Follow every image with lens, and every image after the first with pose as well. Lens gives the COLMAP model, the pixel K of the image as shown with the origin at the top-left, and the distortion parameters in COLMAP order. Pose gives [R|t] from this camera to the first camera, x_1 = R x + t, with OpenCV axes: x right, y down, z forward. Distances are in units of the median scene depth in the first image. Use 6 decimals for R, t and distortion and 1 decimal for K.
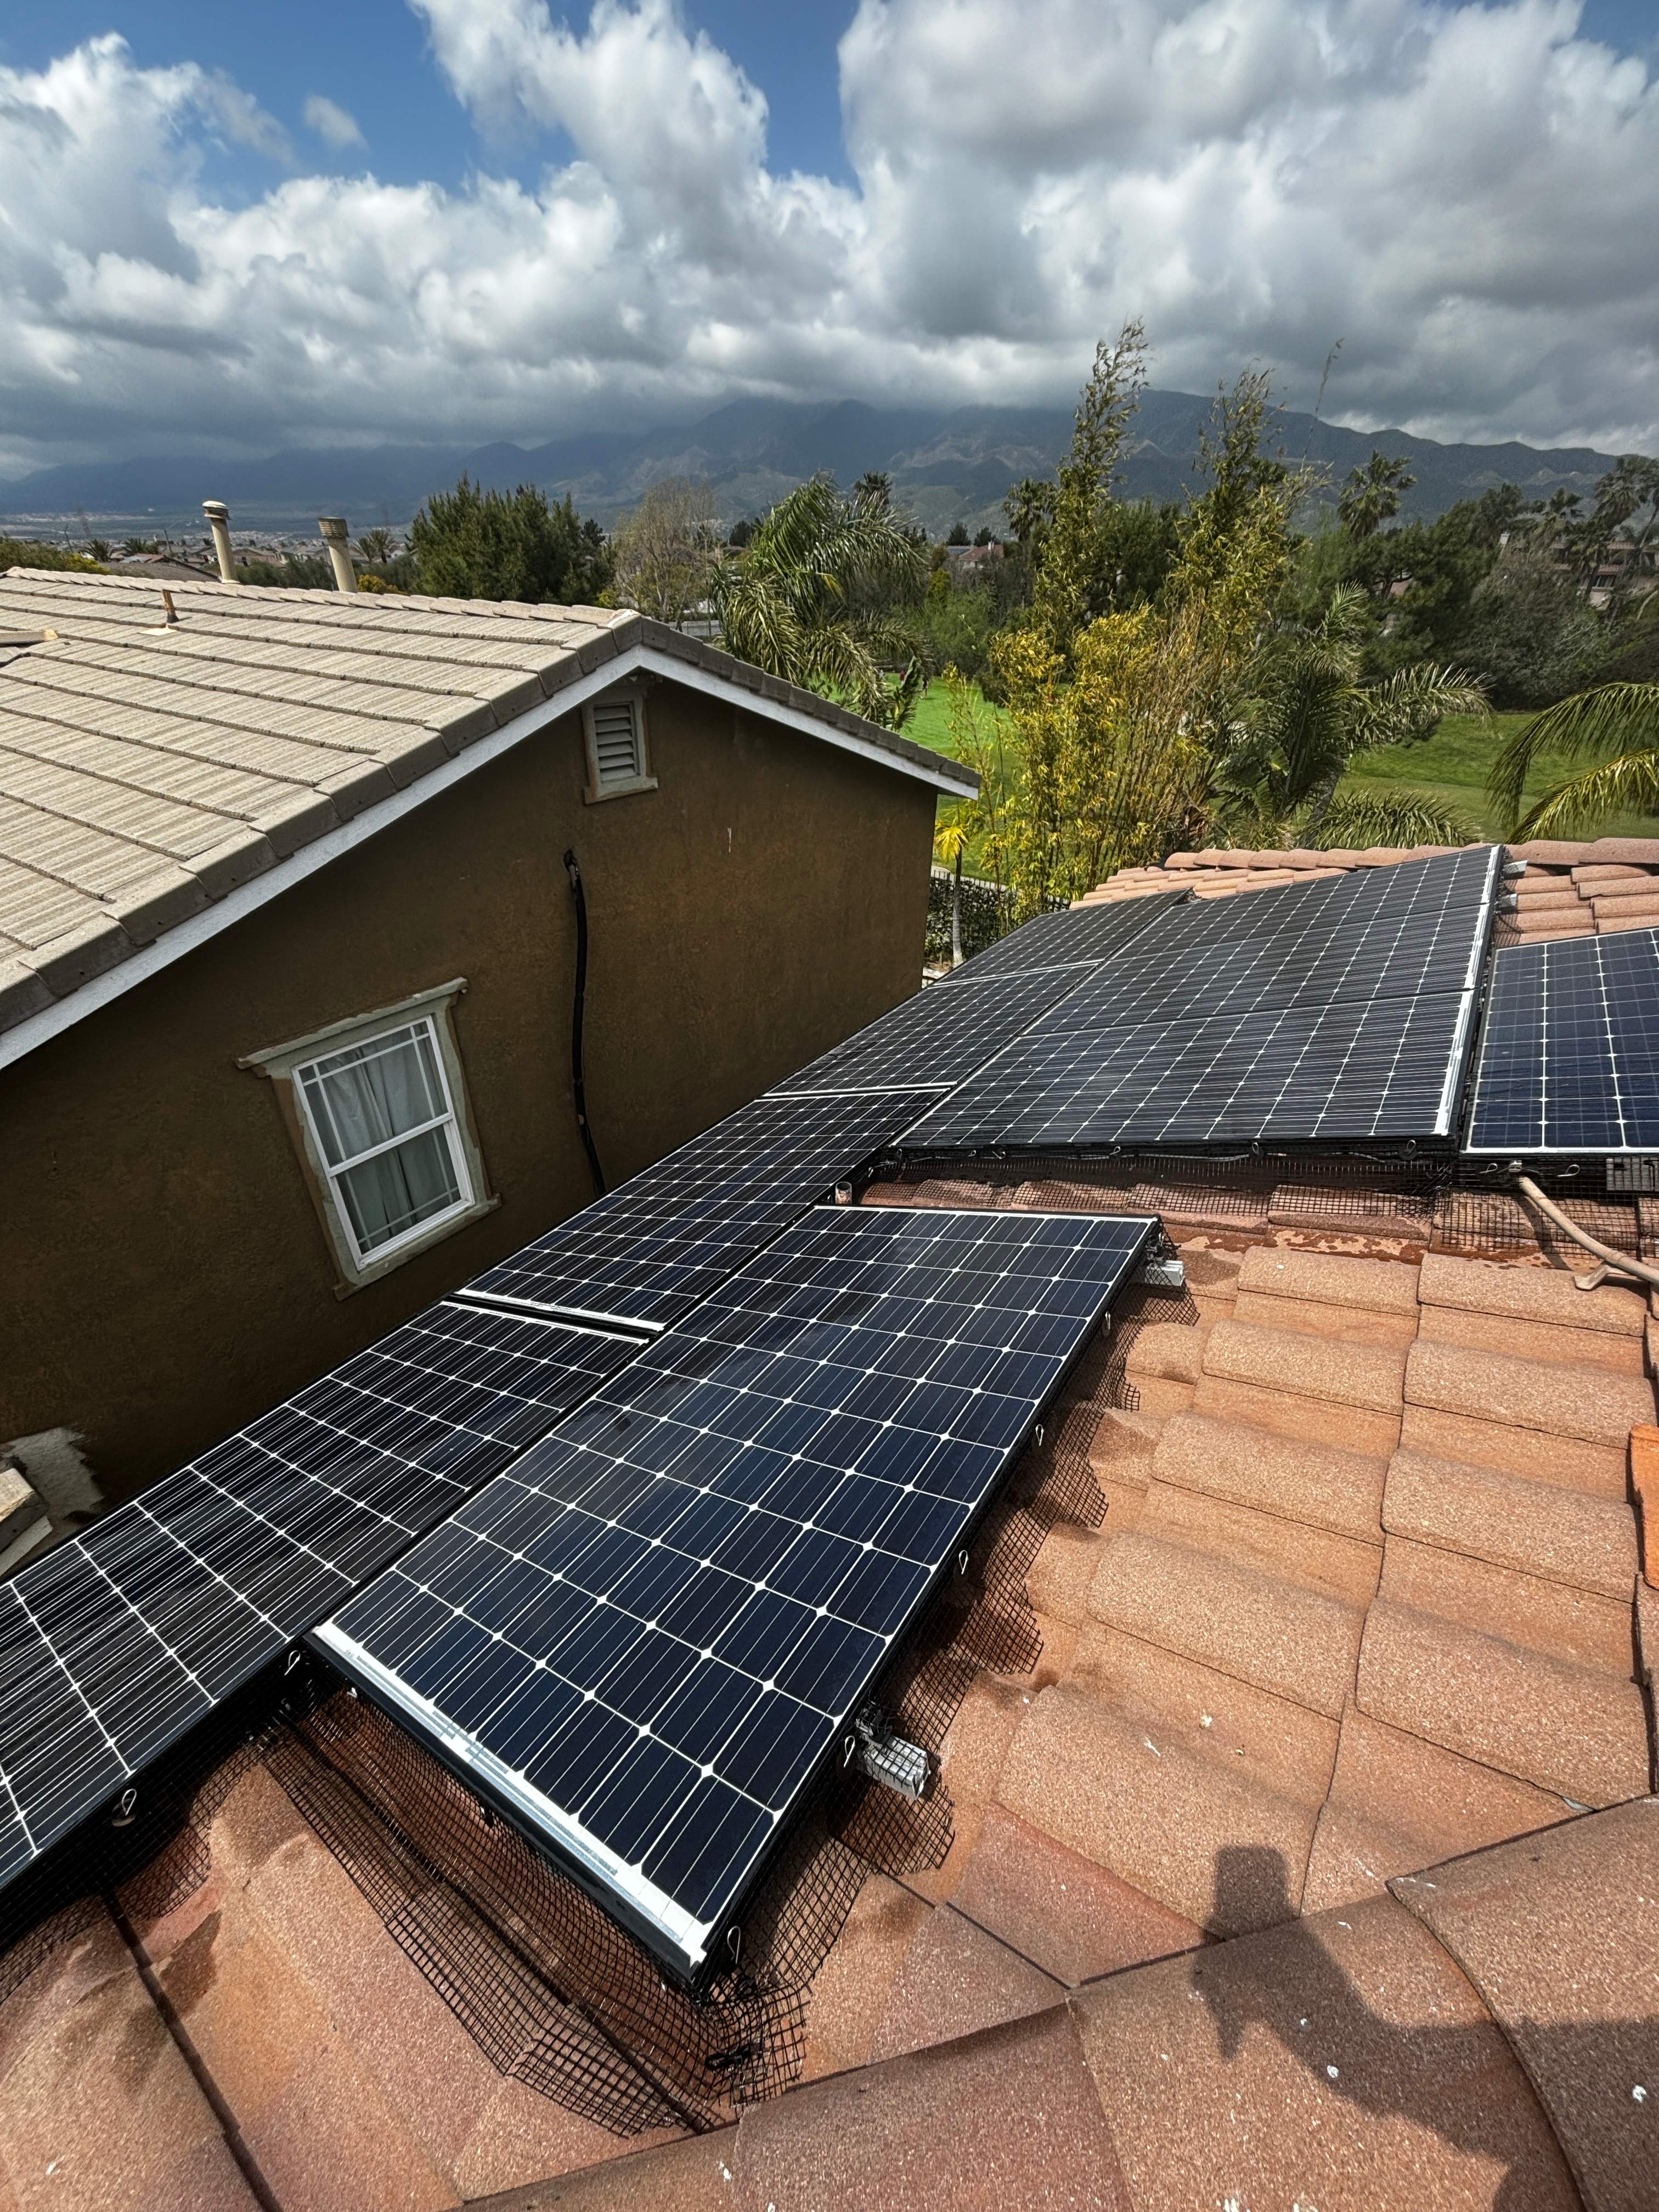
lens RADIAL K [[902.2, 0, 841.5], [0, 902.2, 1114.9], [0, 0, 1]] dist [0.000301, 0.000001]
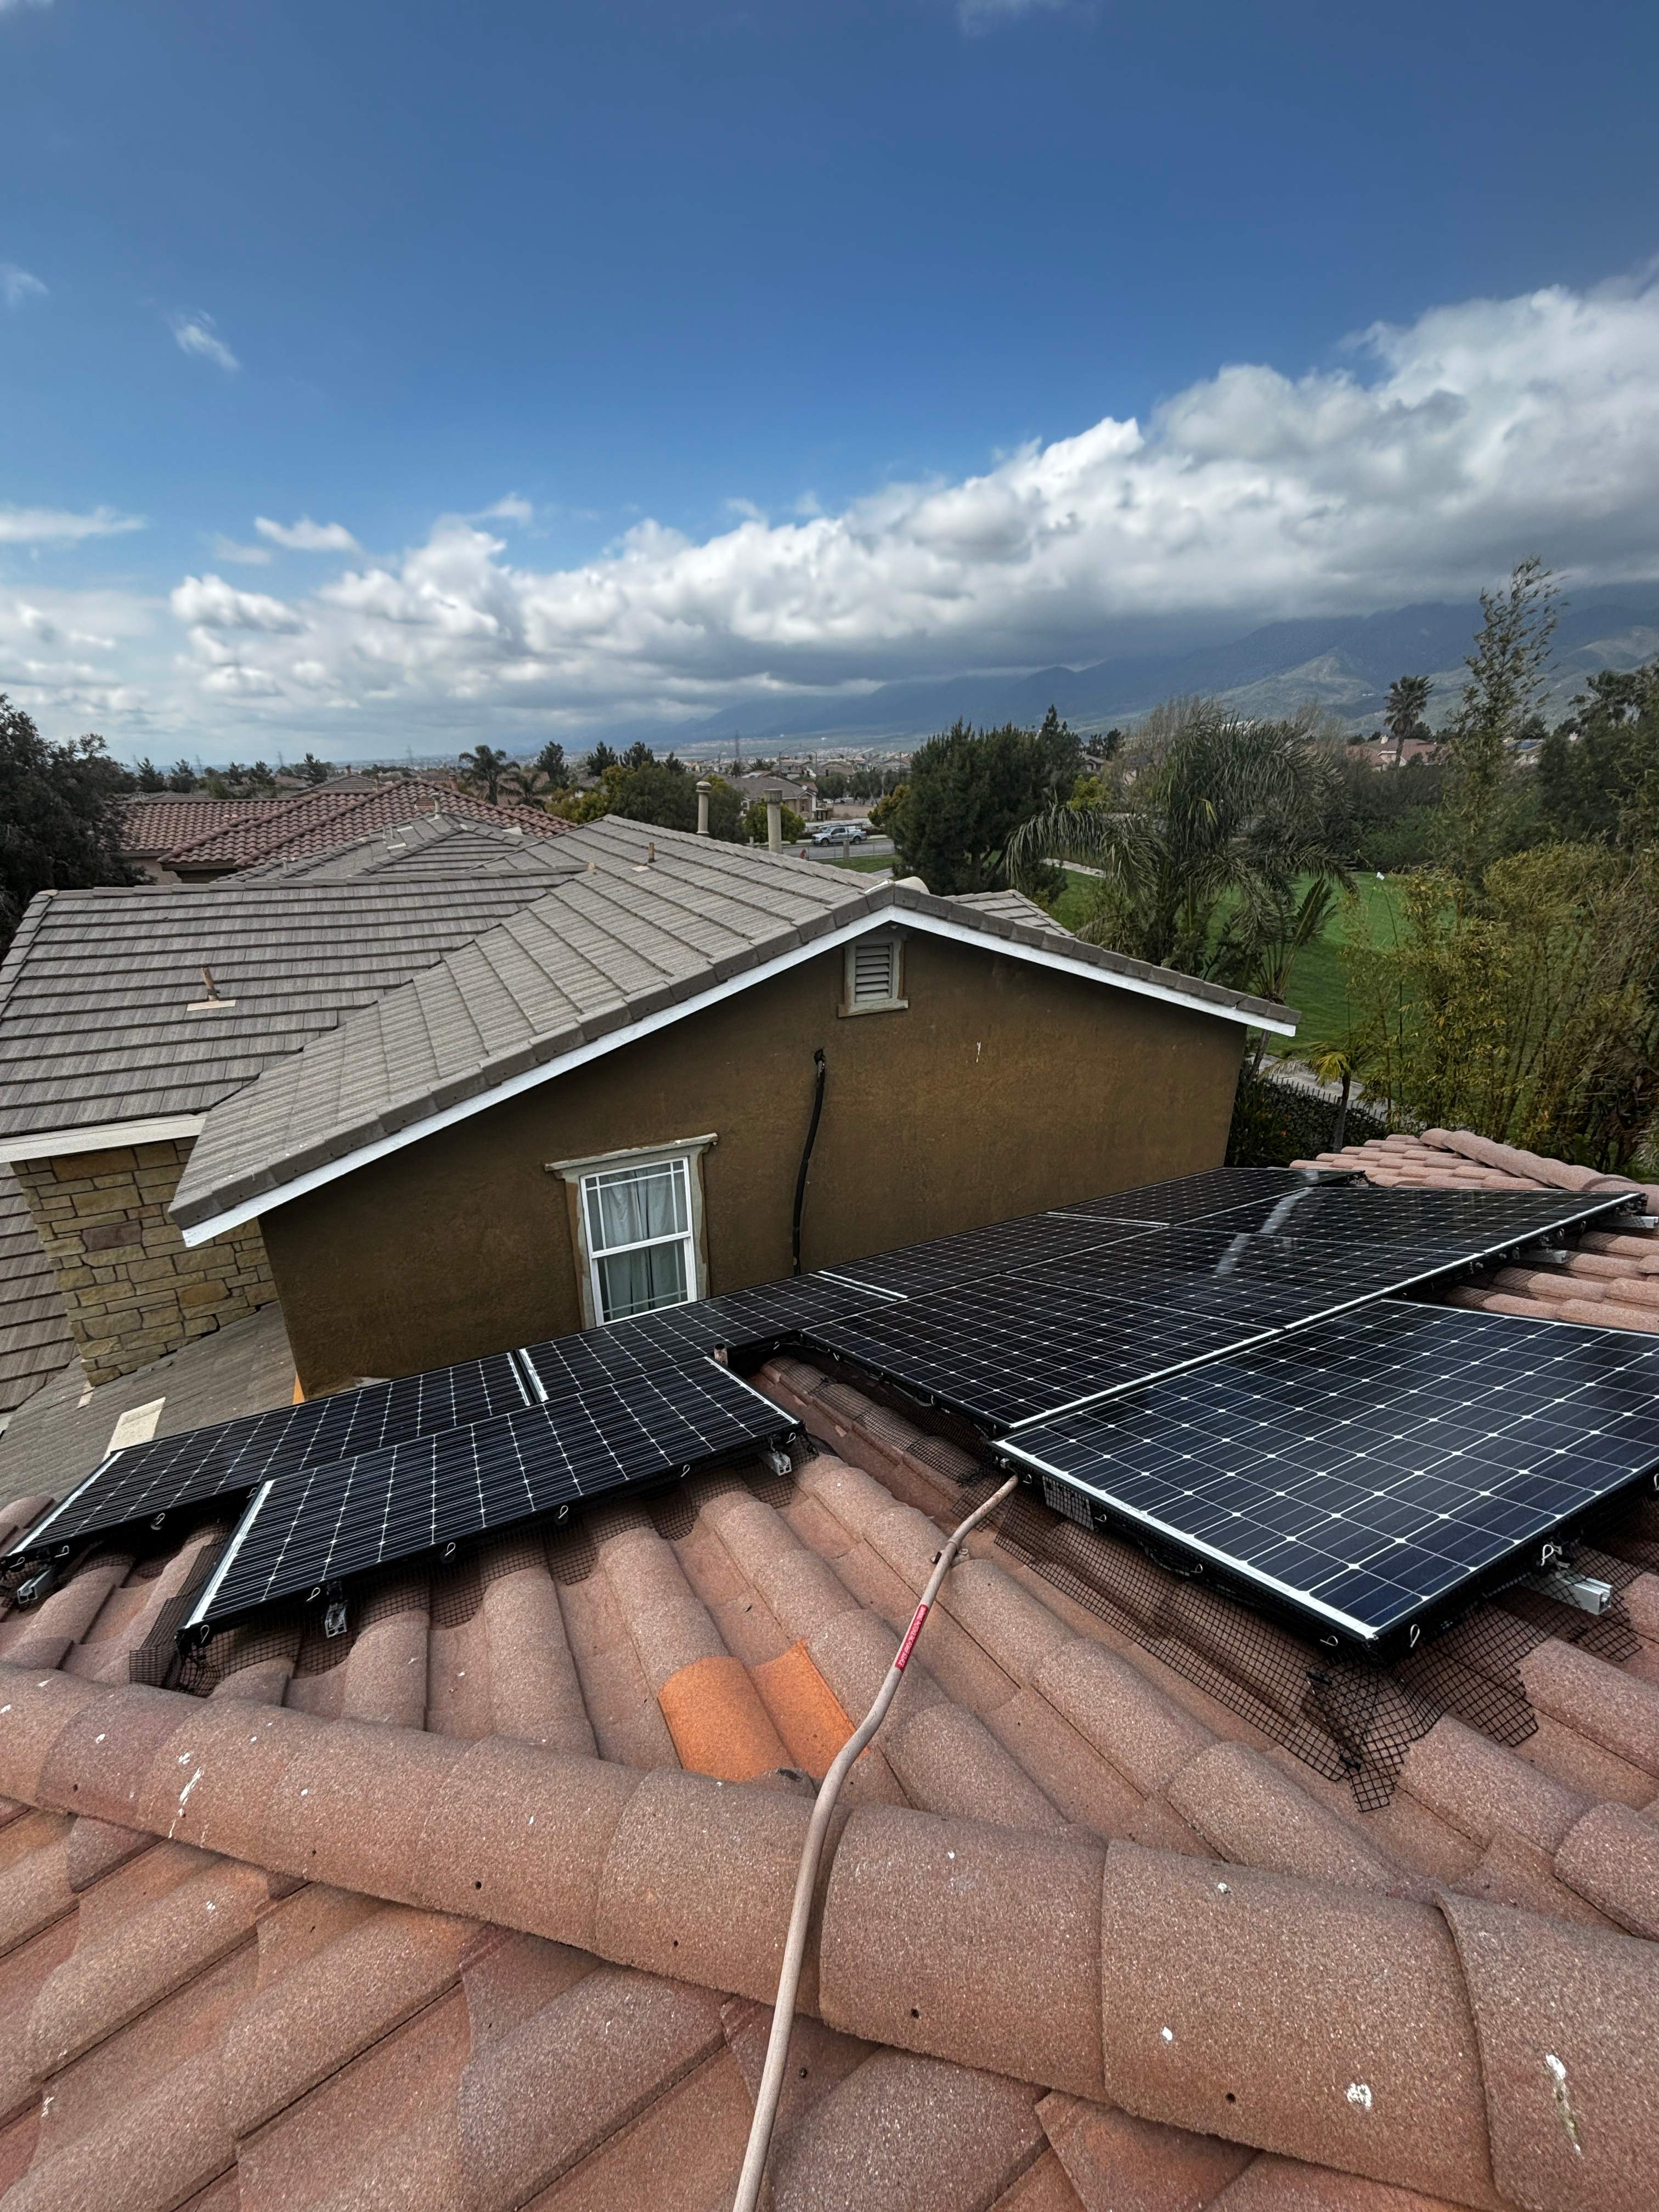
lens RADIAL K [[902.2, 0, 835.7], [0, 902.2, 1104.6], [0, 0, 1]] dist [0.000301, 0.000001]
pose [[0.872421, 0.154512, -0.463690, 0.327312], [-0.238250, 0.962808, -0.127431, -0.063603], [0.426754, 0.221647, 0.876786, -0.089127]]
